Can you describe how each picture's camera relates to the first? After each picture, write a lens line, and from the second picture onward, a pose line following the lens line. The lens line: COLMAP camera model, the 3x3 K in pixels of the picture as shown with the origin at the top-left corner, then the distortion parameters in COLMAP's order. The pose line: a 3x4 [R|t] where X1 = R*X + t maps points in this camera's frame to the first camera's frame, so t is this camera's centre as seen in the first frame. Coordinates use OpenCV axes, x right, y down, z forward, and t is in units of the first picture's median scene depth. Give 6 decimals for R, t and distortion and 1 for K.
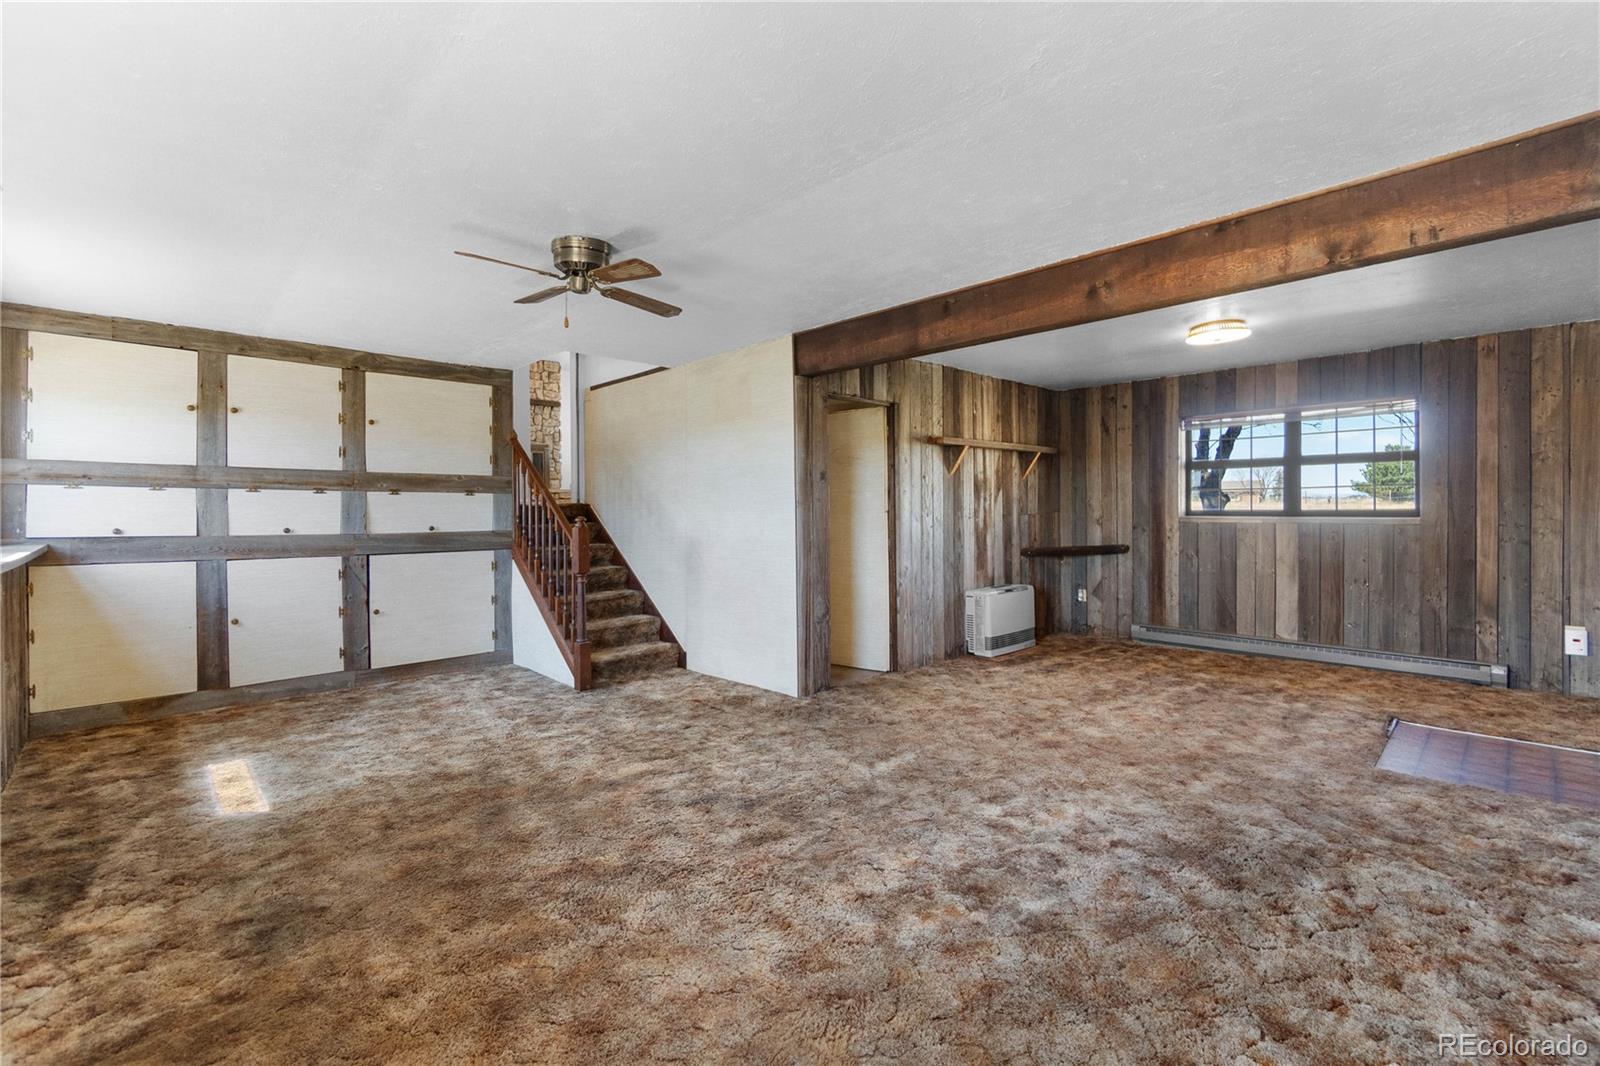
lens RADIAL K [[690.7, 0, 795.2], [0, 690.7, 516.5], [0, 0, 1]] dist [-0.006803, 0.000107]
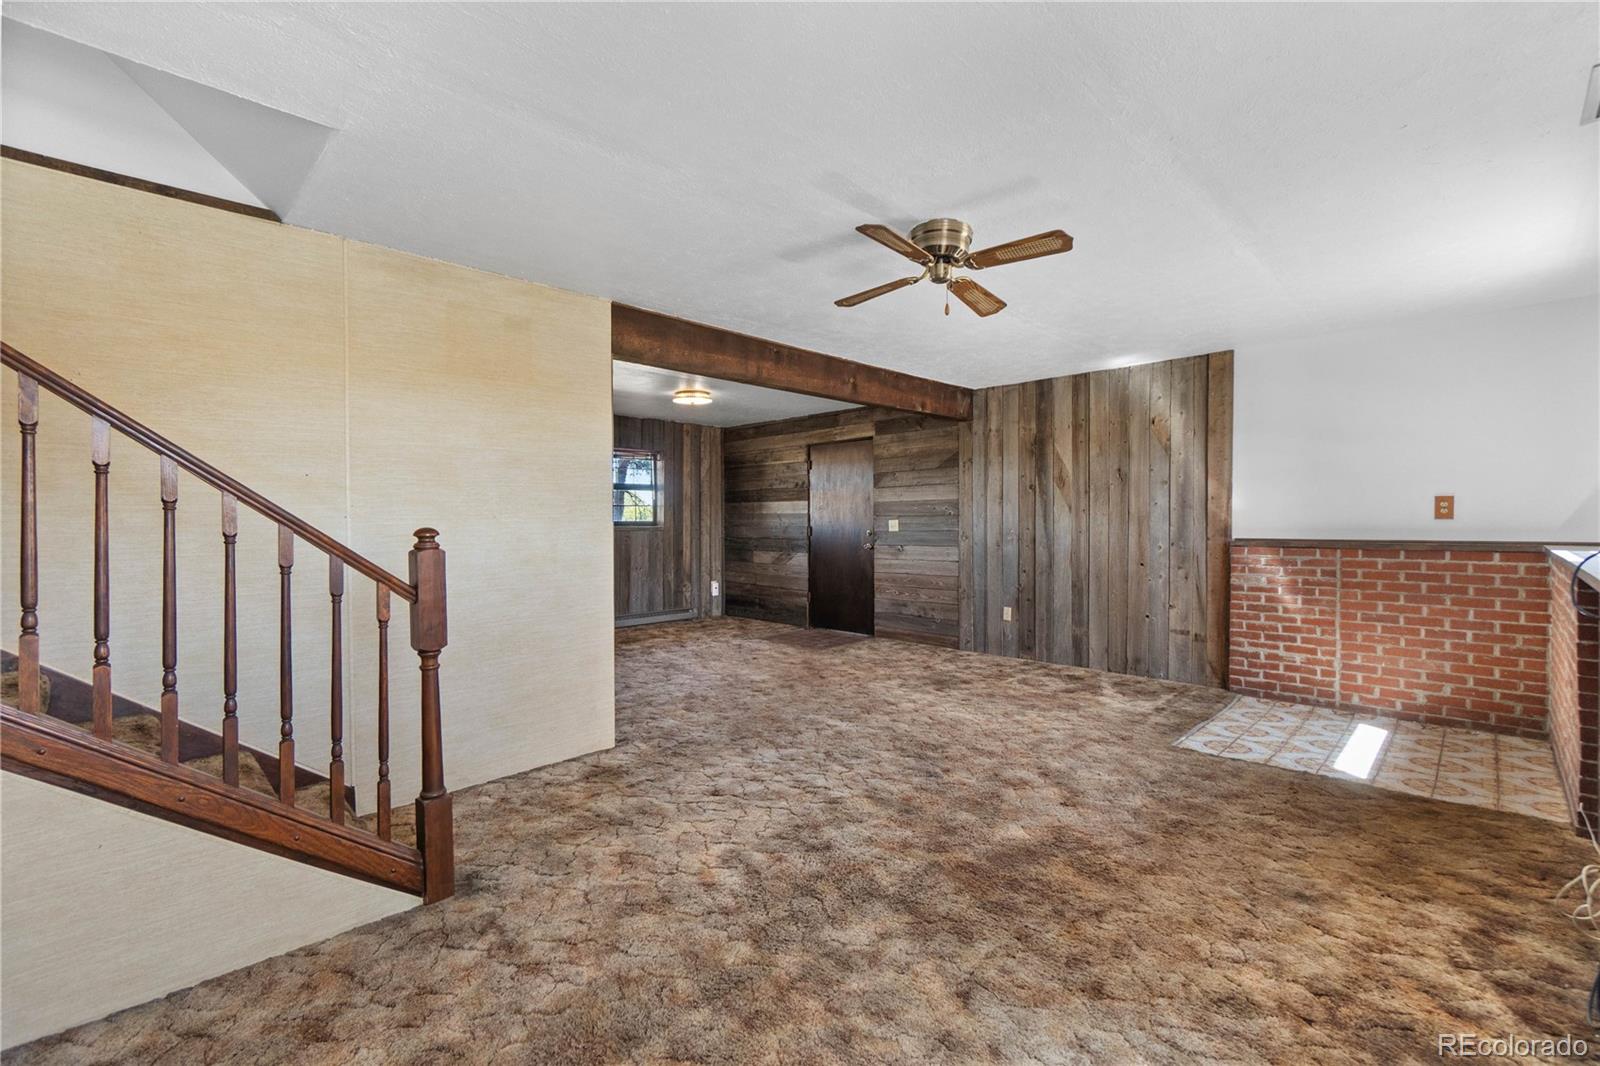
lens RADIAL K [[708.8, 0, 785.2], [0, 708.8, 518.5], [0, 0, 1]] dist [-0.000646, 0.000172]
pose [[-0.016163, 0.006744, 0.999847, -0.865837], [0.016954, 0.999835, -0.006470, 0.001527], [-0.999726, 0.016846, -0.016275, 0.837204]]
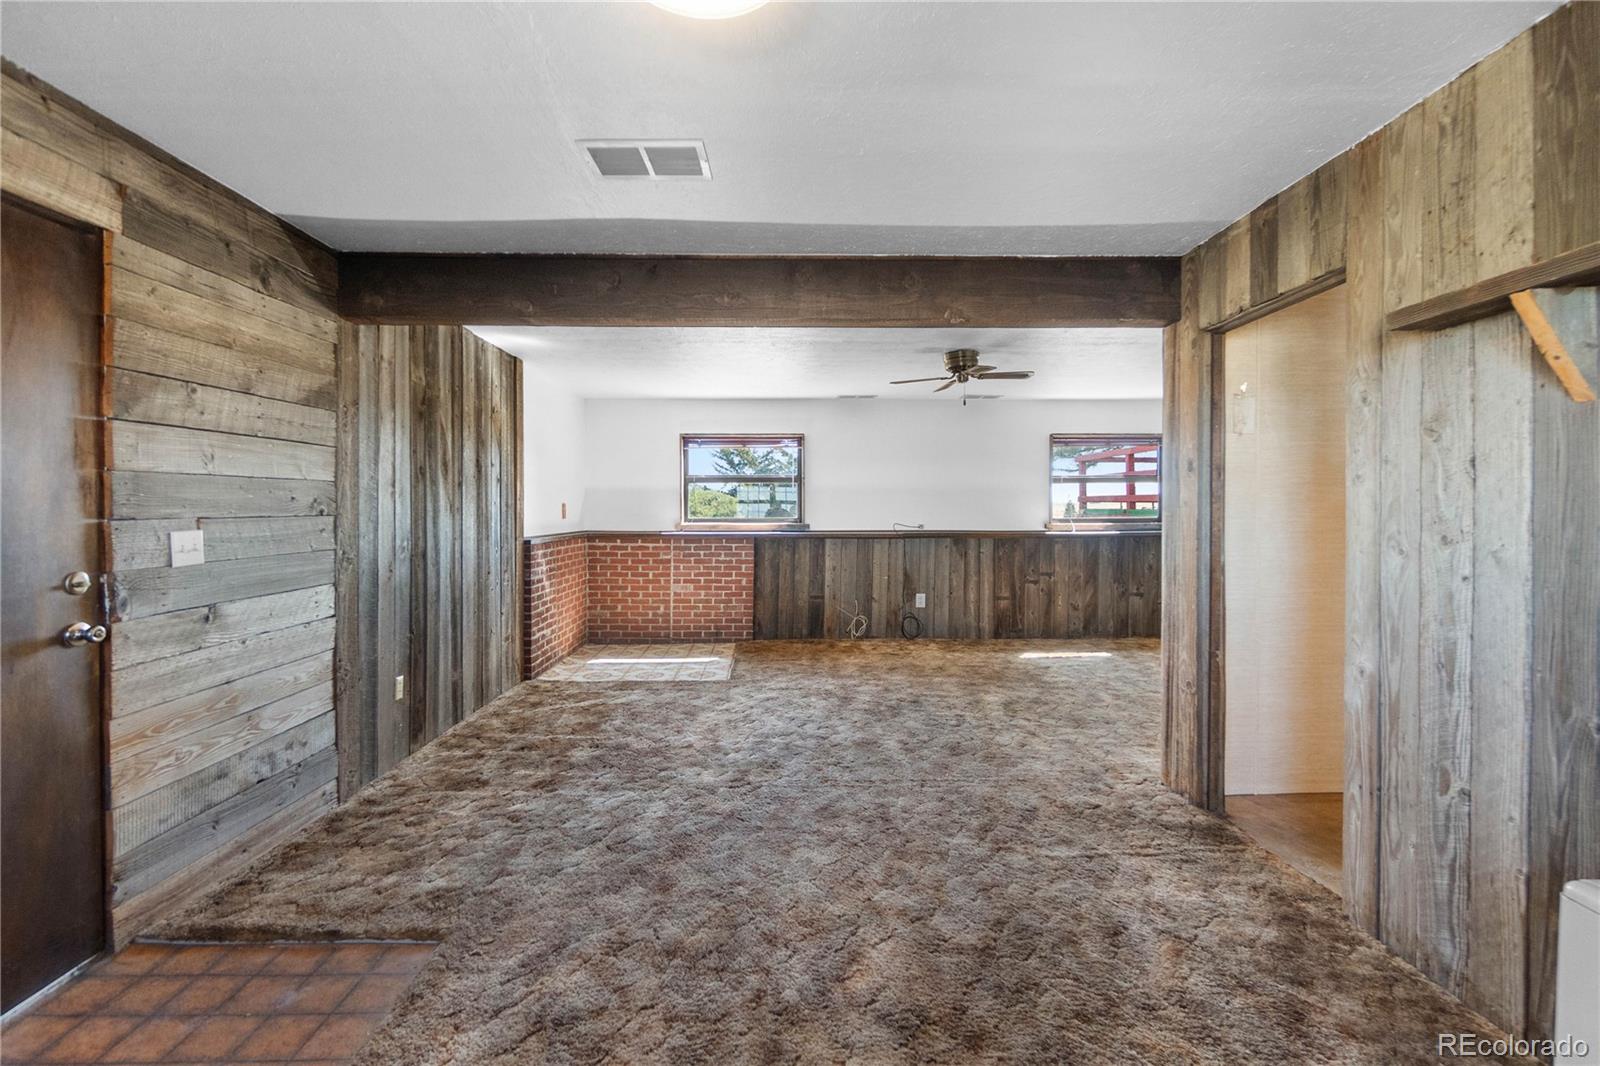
lens RADIAL K [[702.2, 0, 795.7], [0, 702.2, 519.0], [0, 0, 1]] dist [-0.001924, 0.000829]
pose [[-0.667222, 0.014836, -0.744711, 0.819247], [-0.004380, 0.999706, 0.023840, -0.023989], [0.744846, 0.019168, -0.666961, 1.240901]]
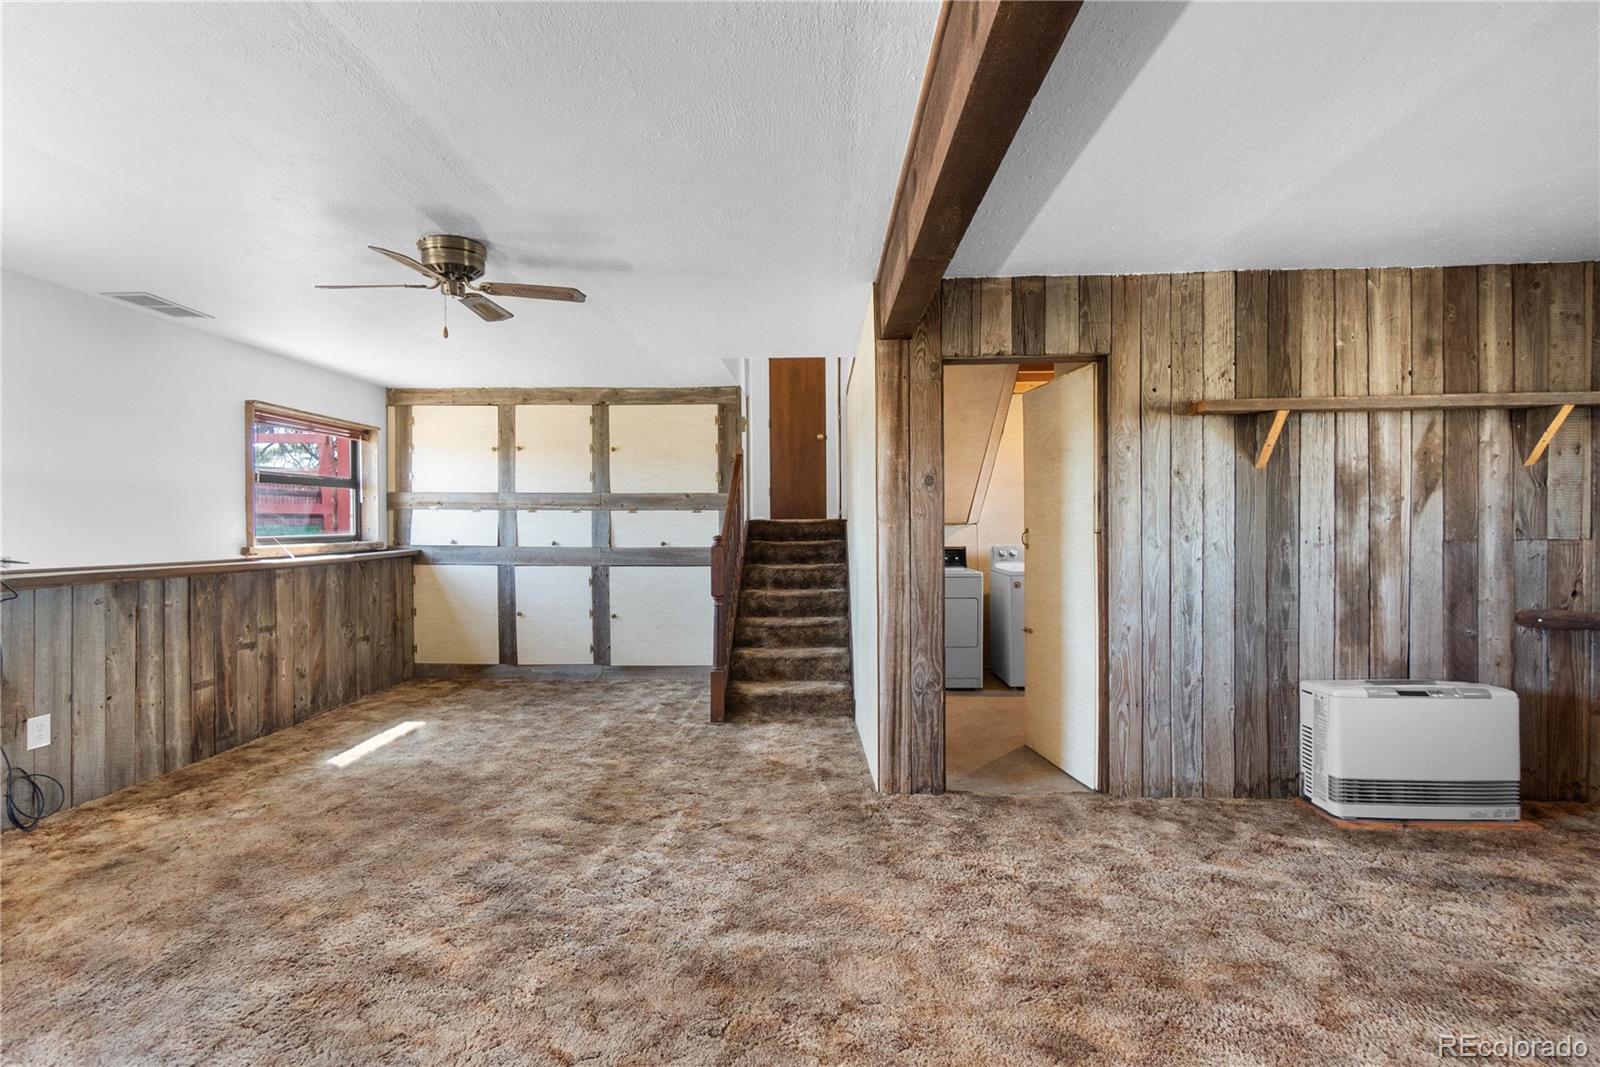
lens RADIAL K [[697.1, 0, 796.8], [0, 697.1, 533.8], [0, 0, 1]] dist [-0.001305, -0.000205]
pose [[0.708362, 0.010649, -0.705769, 0.464354], [-0.007967, 0.999943, 0.007091, -0.009051], [0.705804, 0.000600, 0.708406, 0.448531]]
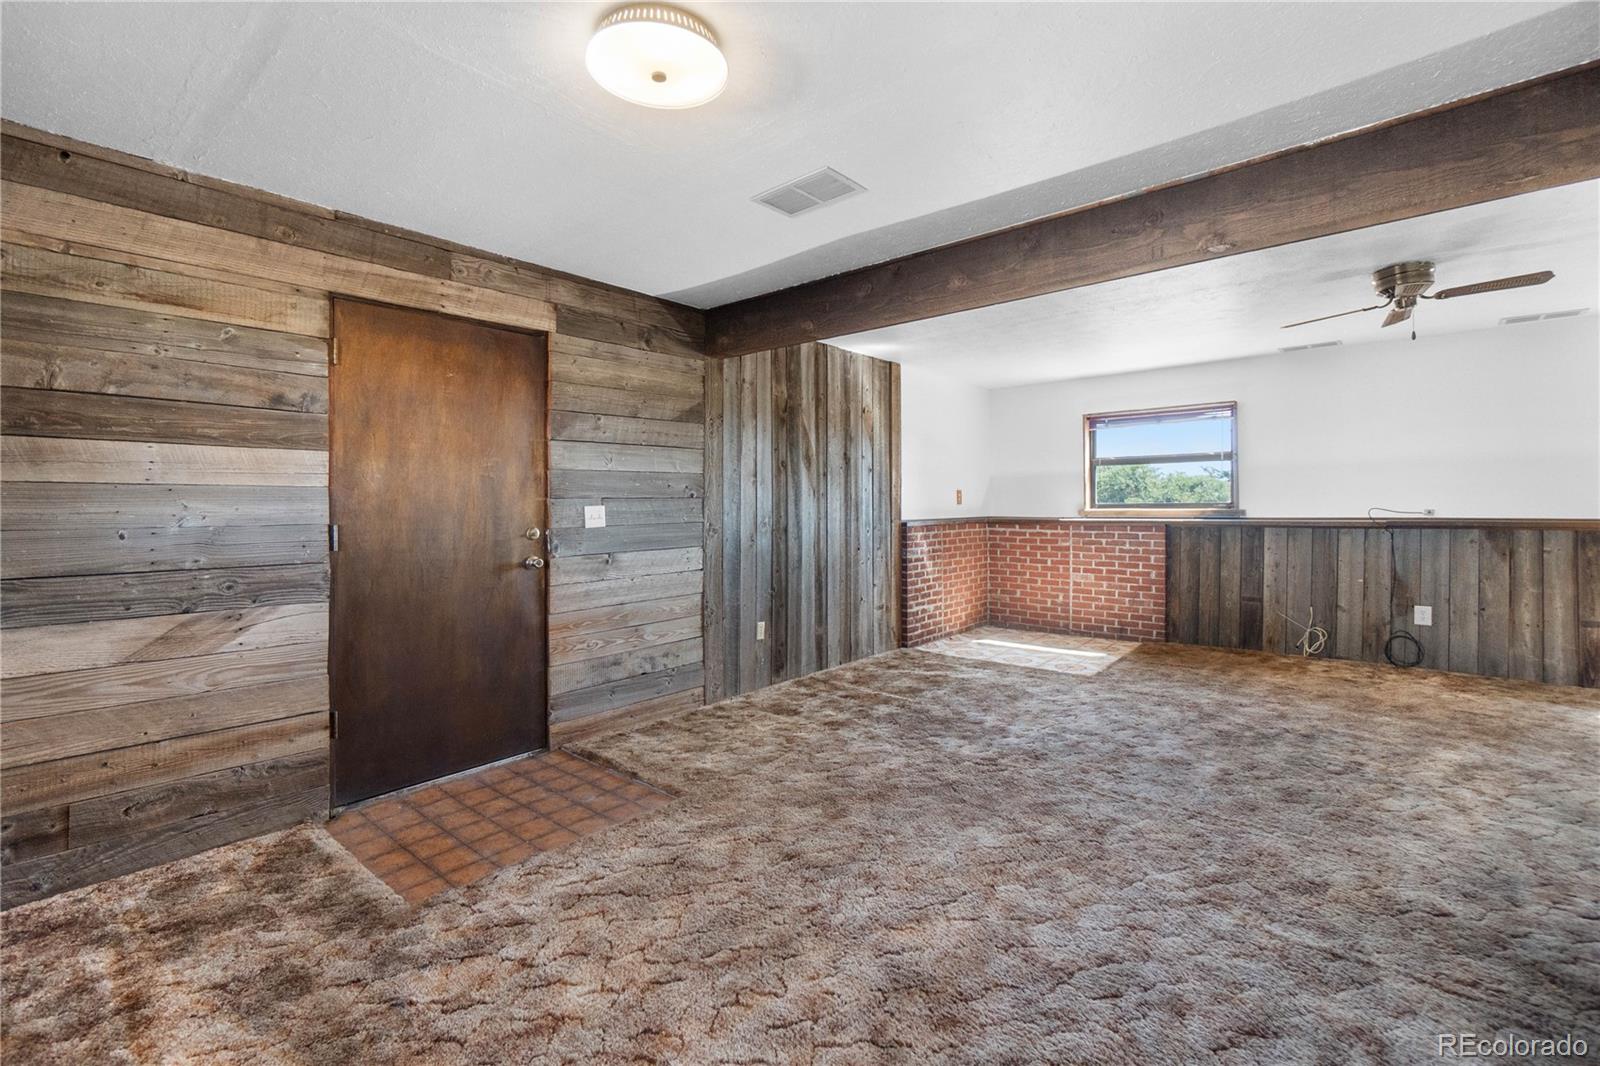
lens RADIAL K [[708.2, 0, 796.1], [0, 708.2, 500.6], [0, 0, 1]] dist [0.000554, 0.000384]
pose [[-0.993984, 0.013164, -0.108728, 0.588979], [0.012755, 0.999909, 0.004460, -0.008096], [0.108777, 0.003046, -0.994062, 1.425418]]
